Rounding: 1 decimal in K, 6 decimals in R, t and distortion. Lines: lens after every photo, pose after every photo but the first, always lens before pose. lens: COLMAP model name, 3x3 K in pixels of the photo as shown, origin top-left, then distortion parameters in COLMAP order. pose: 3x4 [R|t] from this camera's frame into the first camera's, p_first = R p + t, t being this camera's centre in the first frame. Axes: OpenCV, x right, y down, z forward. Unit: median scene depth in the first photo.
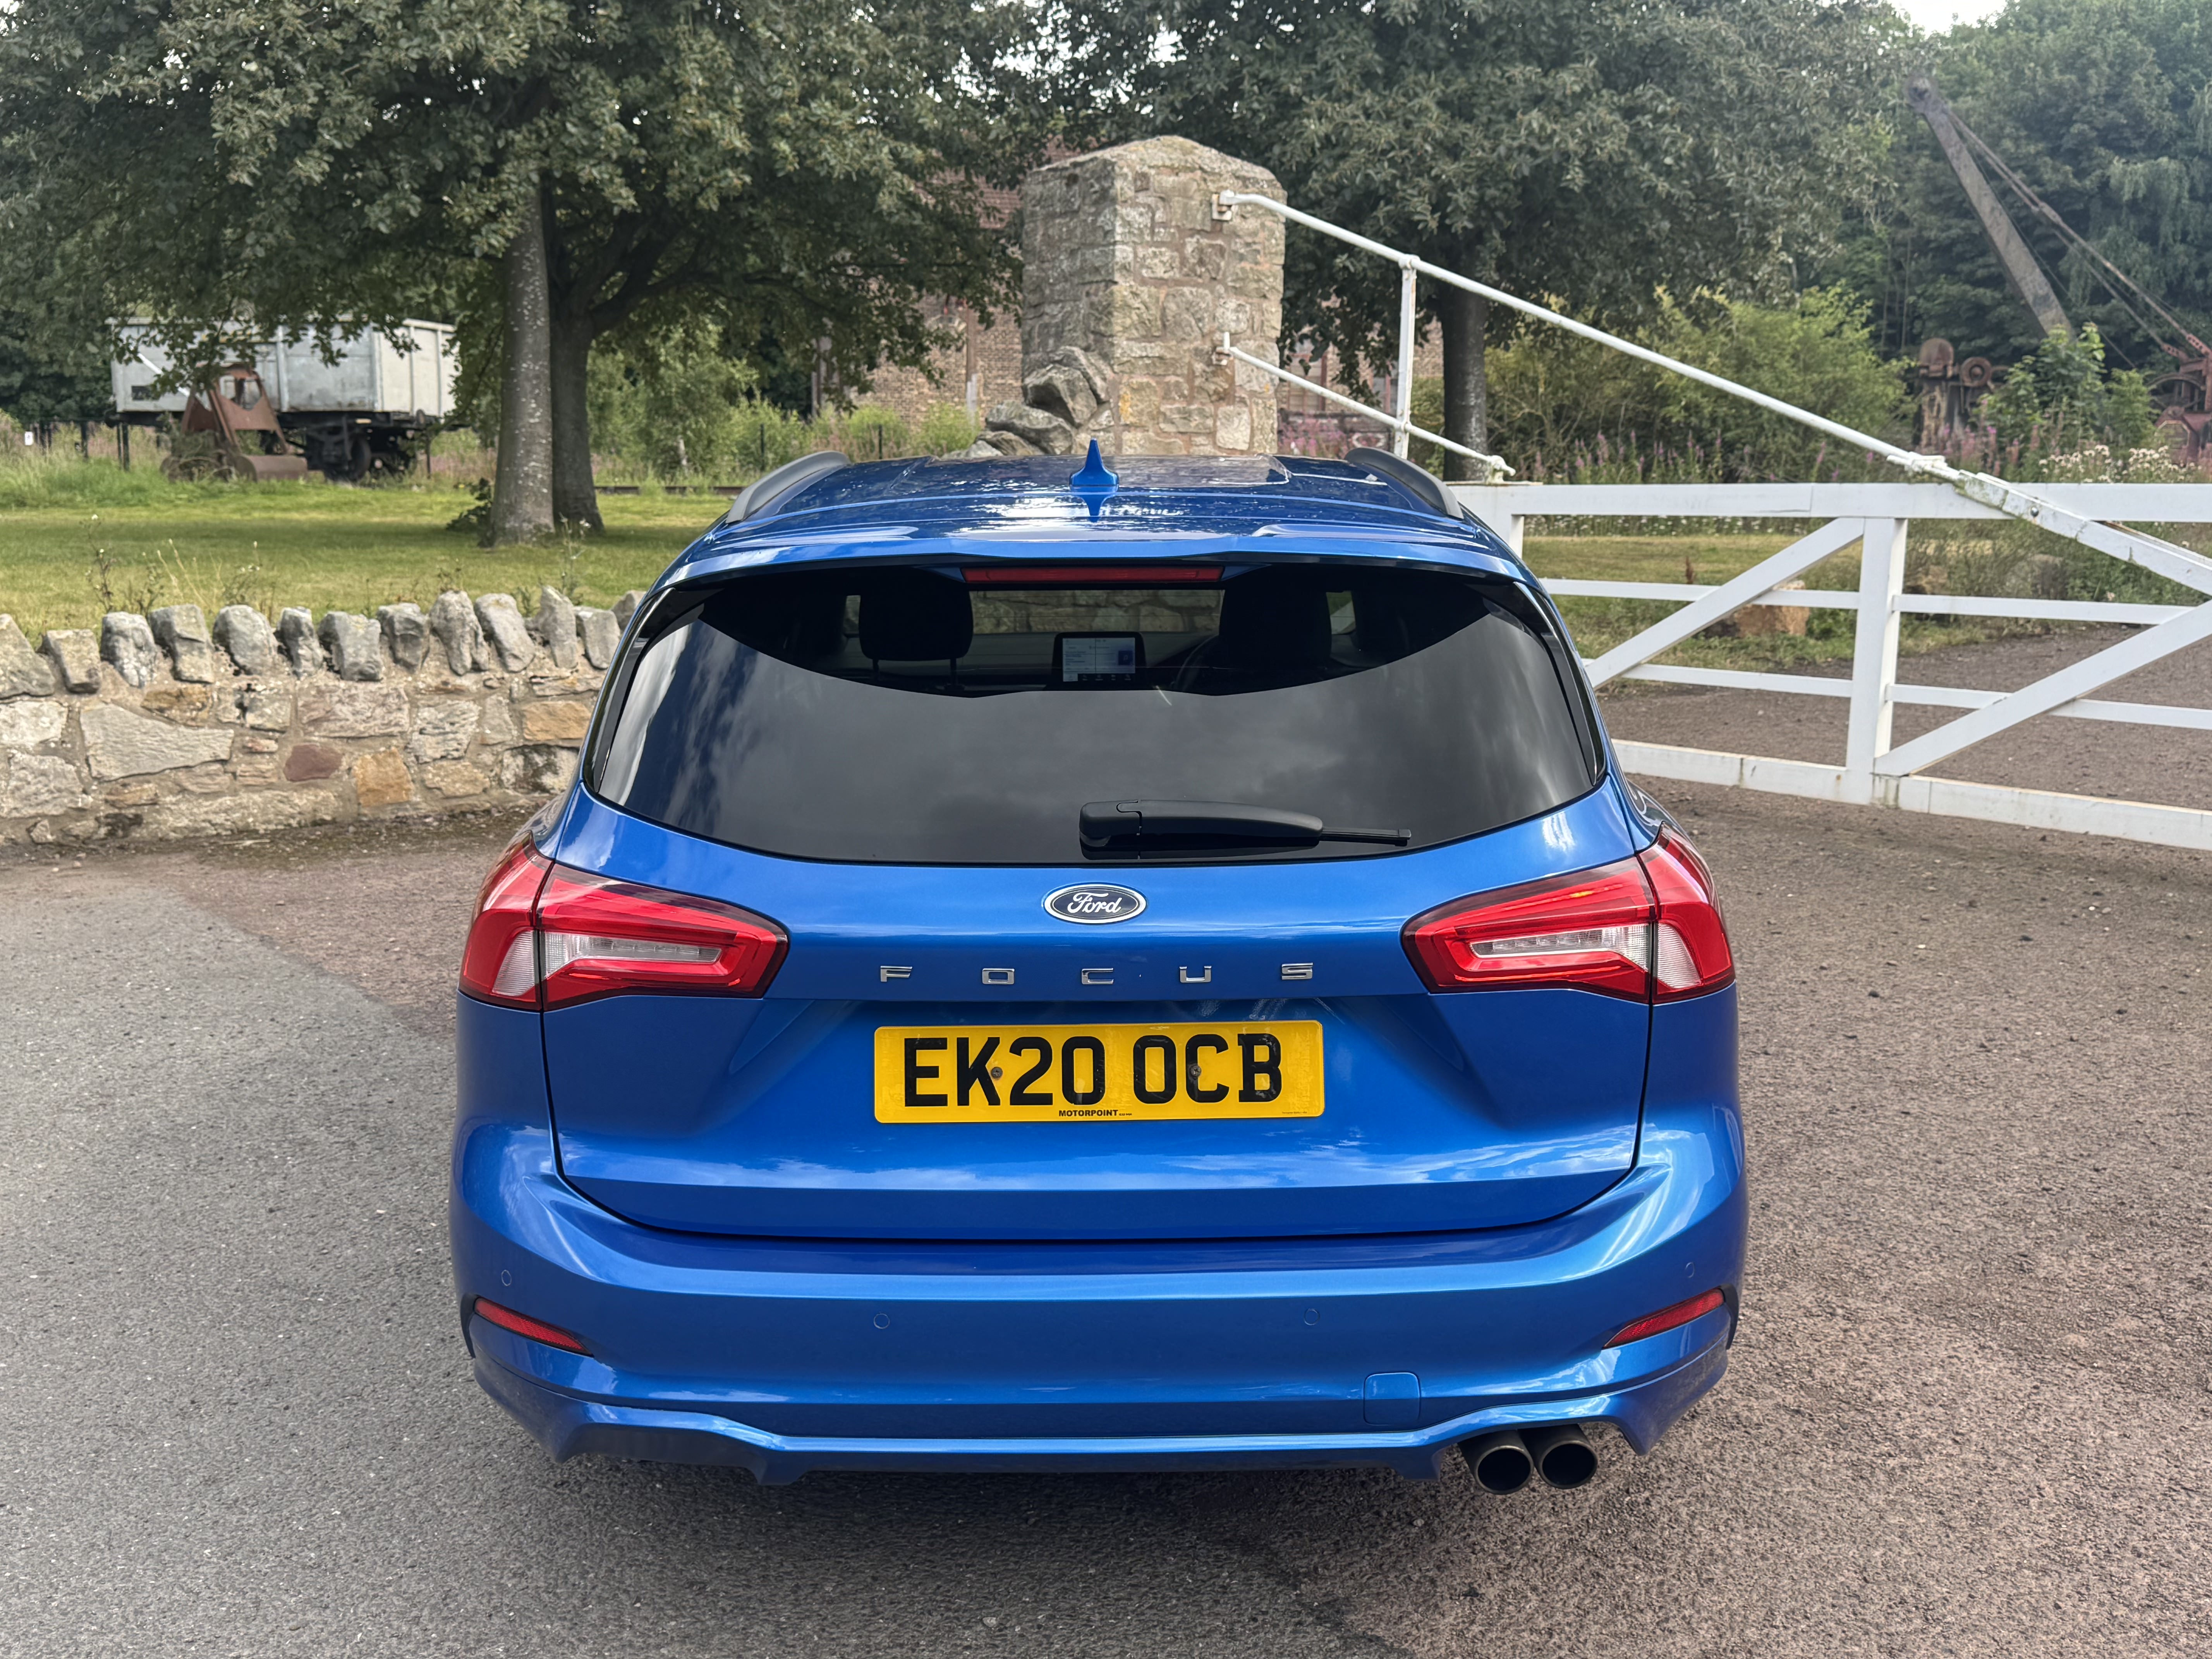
lens RADIAL K [[2180.7, 0, 1102.6], [0, 2180.7, 831.7], [0, 0, 1]] dist [0.201883, -0.474814]
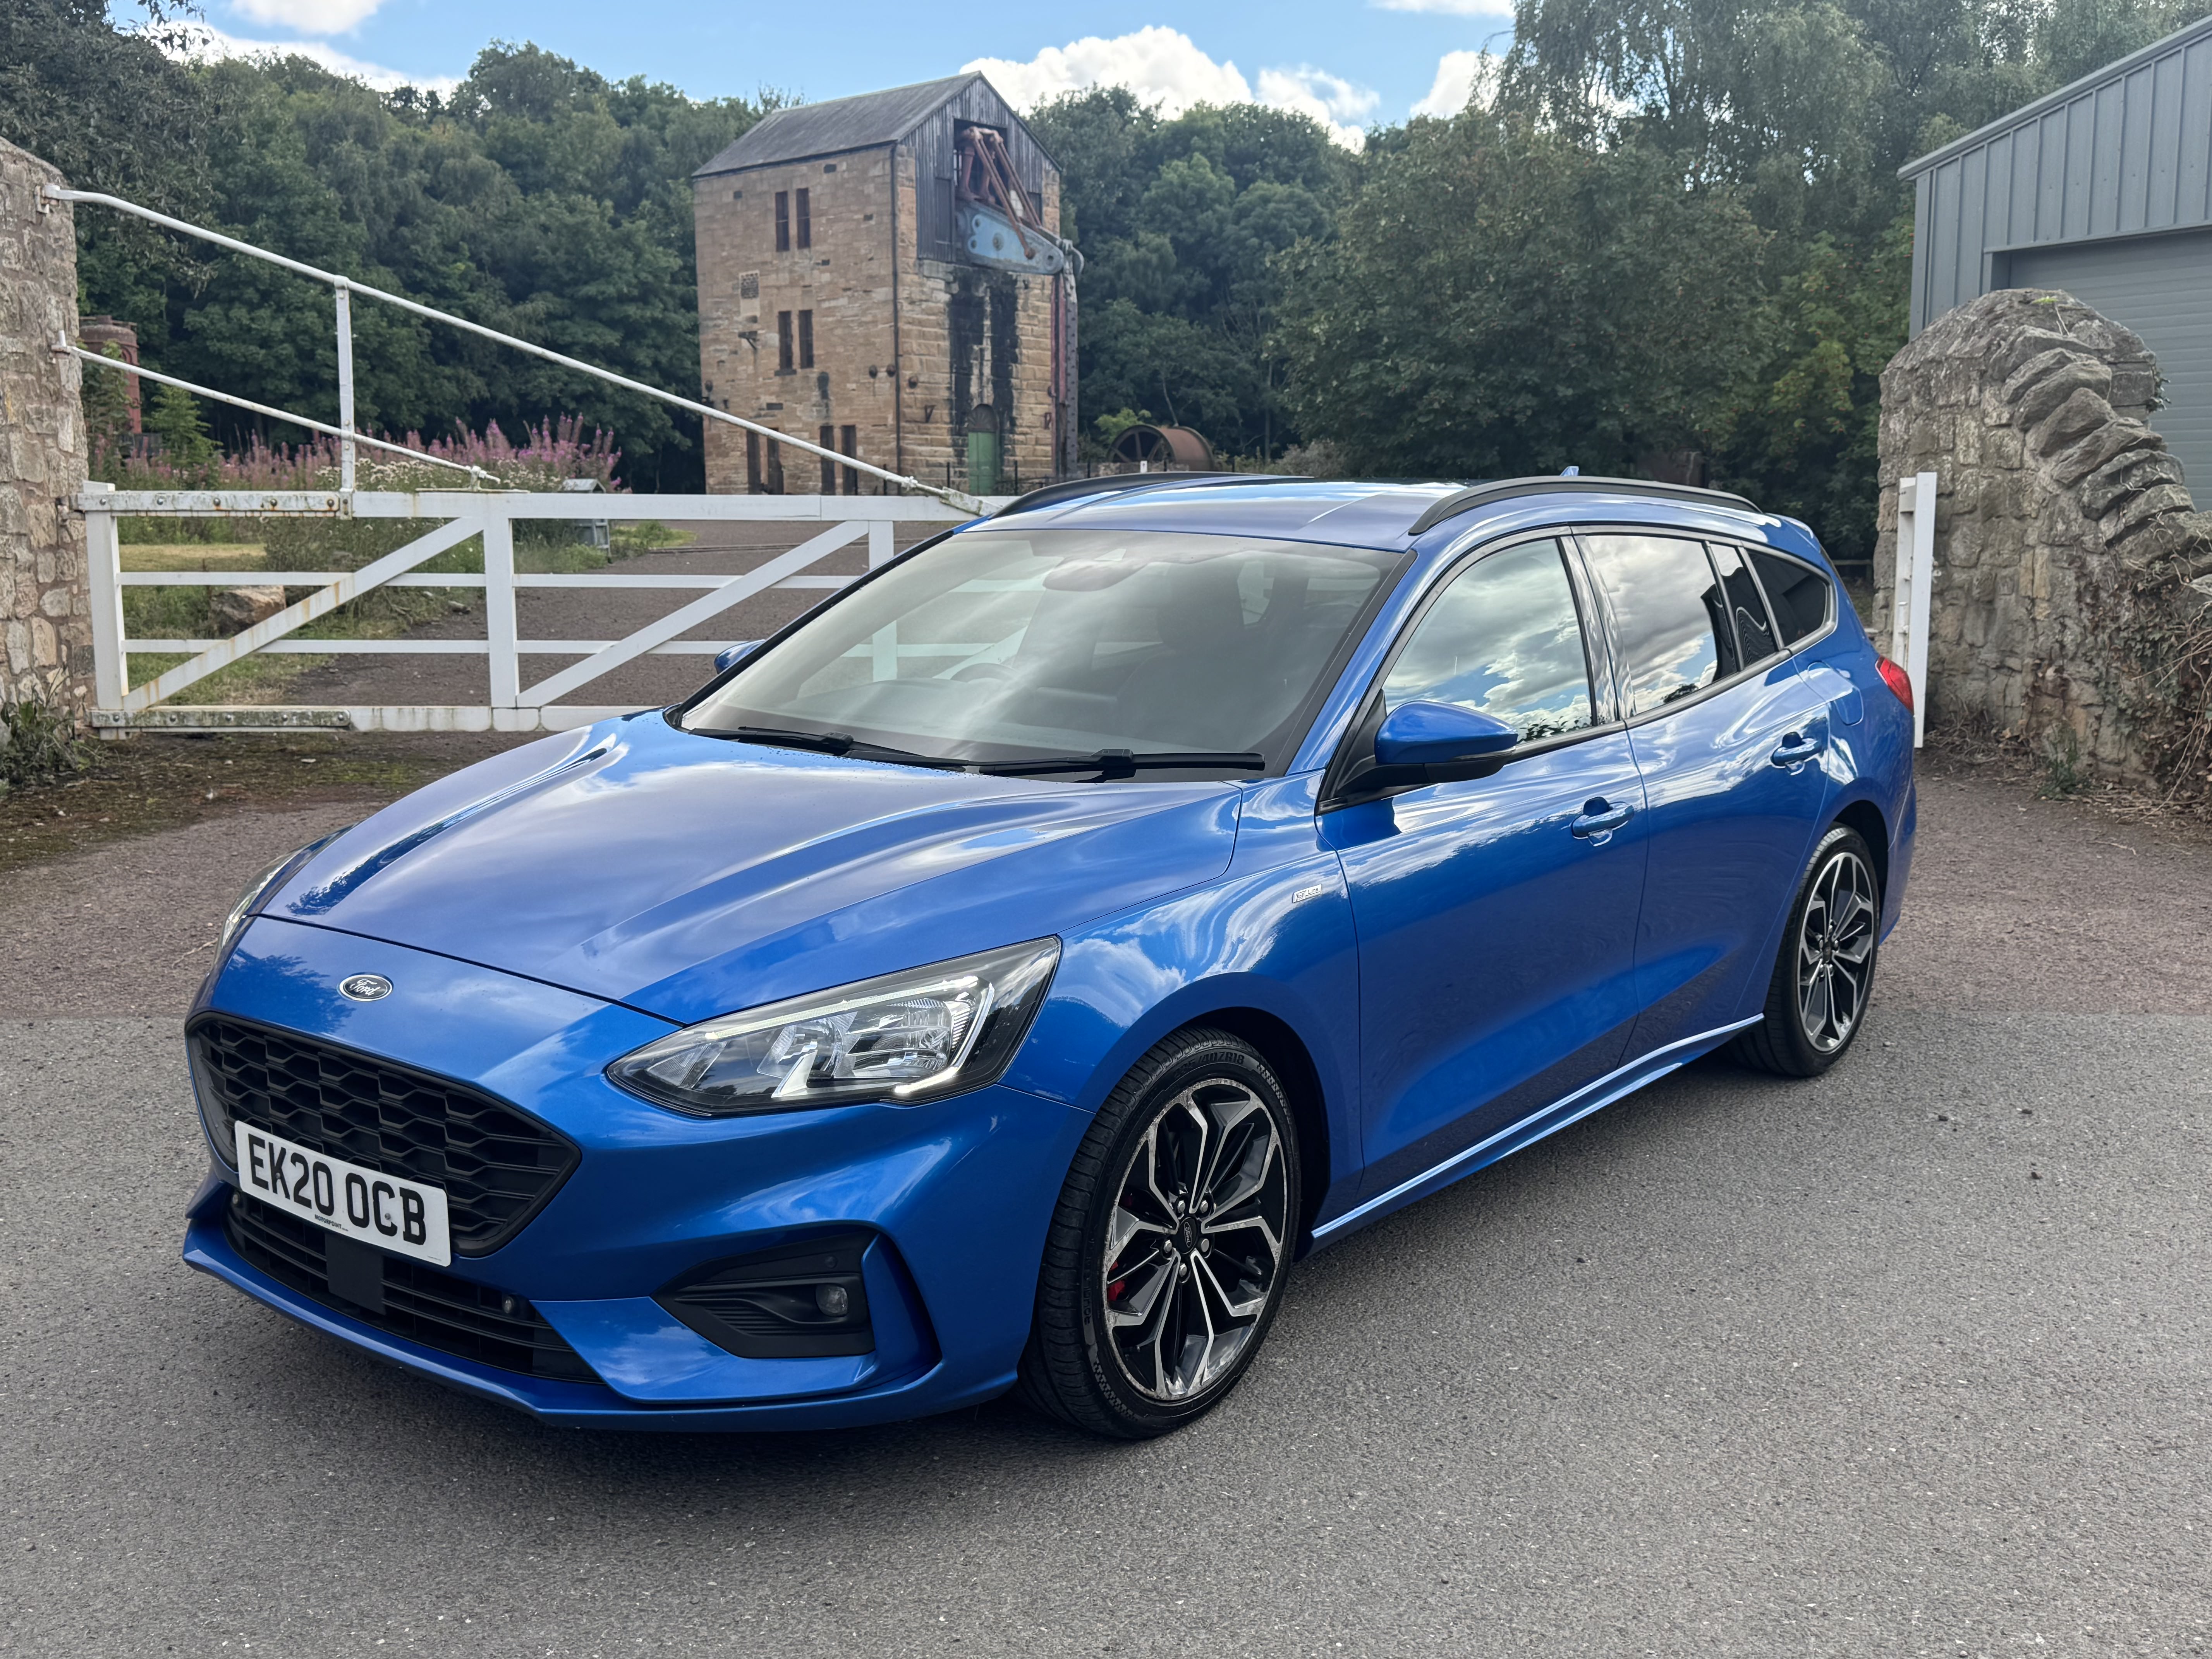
lens RADIAL K [[2180.6, 0, 1105.2], [0, 2180.6, 833.4], [0, 0, 1]] dist [0.181352, -0.388286]
pose [[0.533714, -0.132460, 0.835227, -0.546440], [0.133845, 0.988439, 0.071231, -0.020959], [-0.835006, 0.073774, 0.545273, 0.119539]]
